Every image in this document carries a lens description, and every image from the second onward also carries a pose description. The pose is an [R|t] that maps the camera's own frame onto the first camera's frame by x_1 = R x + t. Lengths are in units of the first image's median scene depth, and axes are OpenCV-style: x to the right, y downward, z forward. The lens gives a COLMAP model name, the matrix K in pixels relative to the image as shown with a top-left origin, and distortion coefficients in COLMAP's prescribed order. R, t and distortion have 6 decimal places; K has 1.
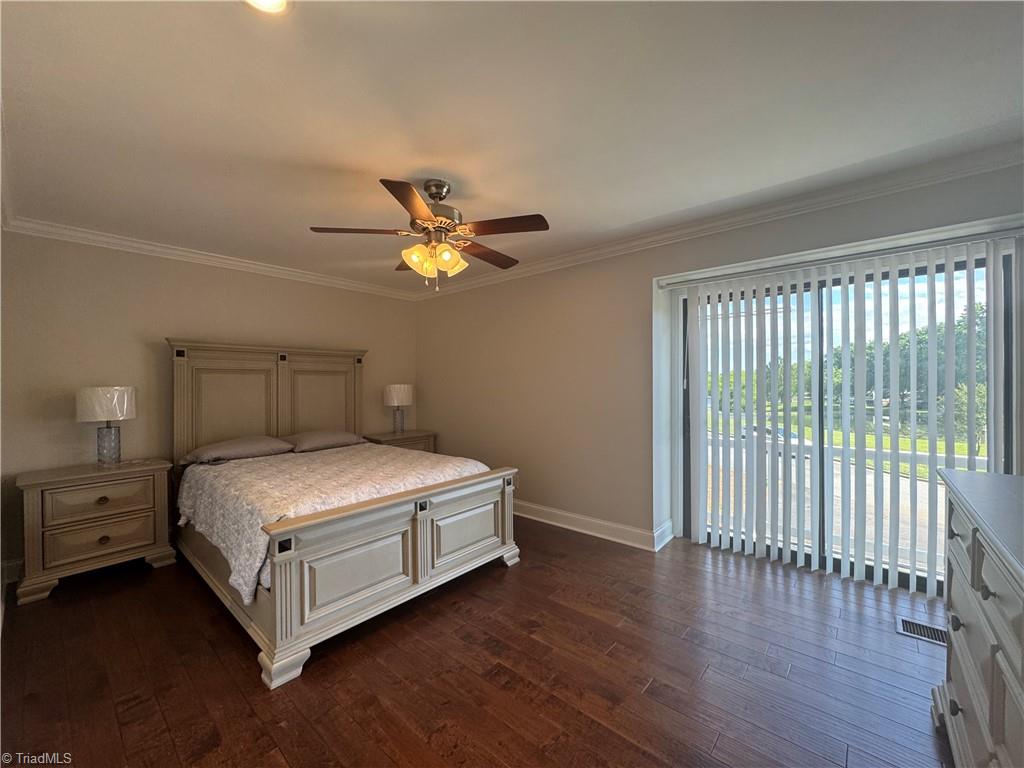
lens RADIAL K [[408.7, 0, 512.0], [0, 408.7, 384.0], [0, 0, 1]] dist [-0.002348, 0.000138]
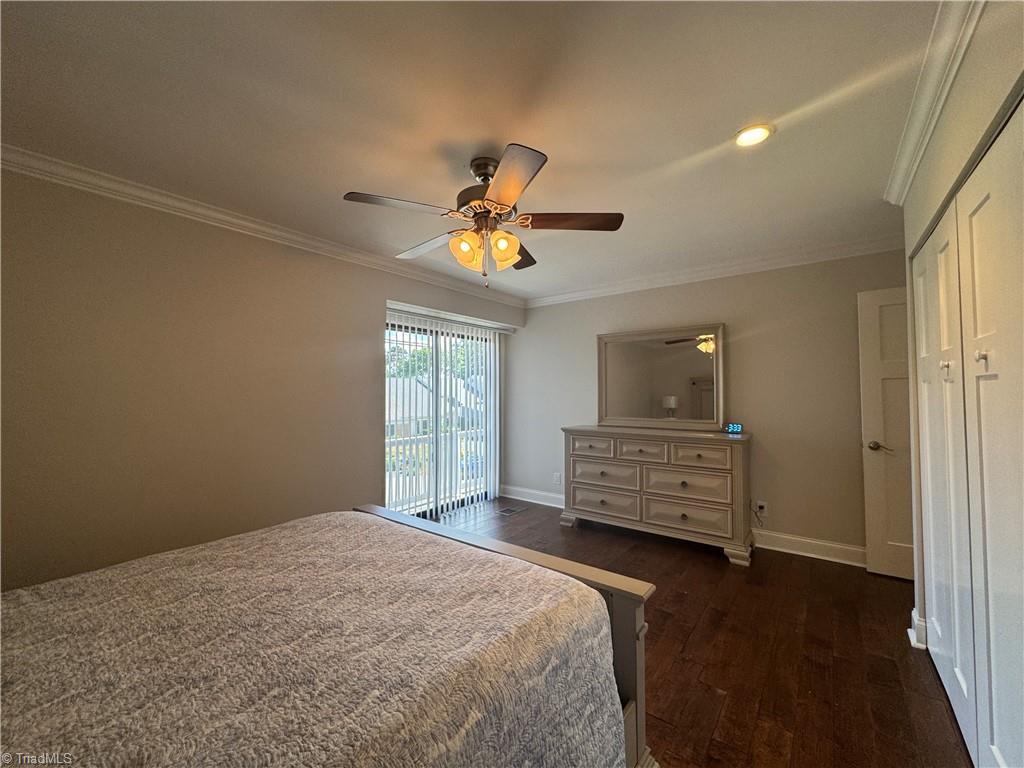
lens RADIAL K [[408.7, 0, 512.0], [0, 408.7, 384.0], [0, 0, 1]] dist [-0.002348, 0.000138]
pose [[-0.002671, 0.042817, 0.999079, -0.877113], [0.003653, 0.999077, -0.042807, 0.025473], [-0.999990, 0.003535, -0.002825, 0.753340]]
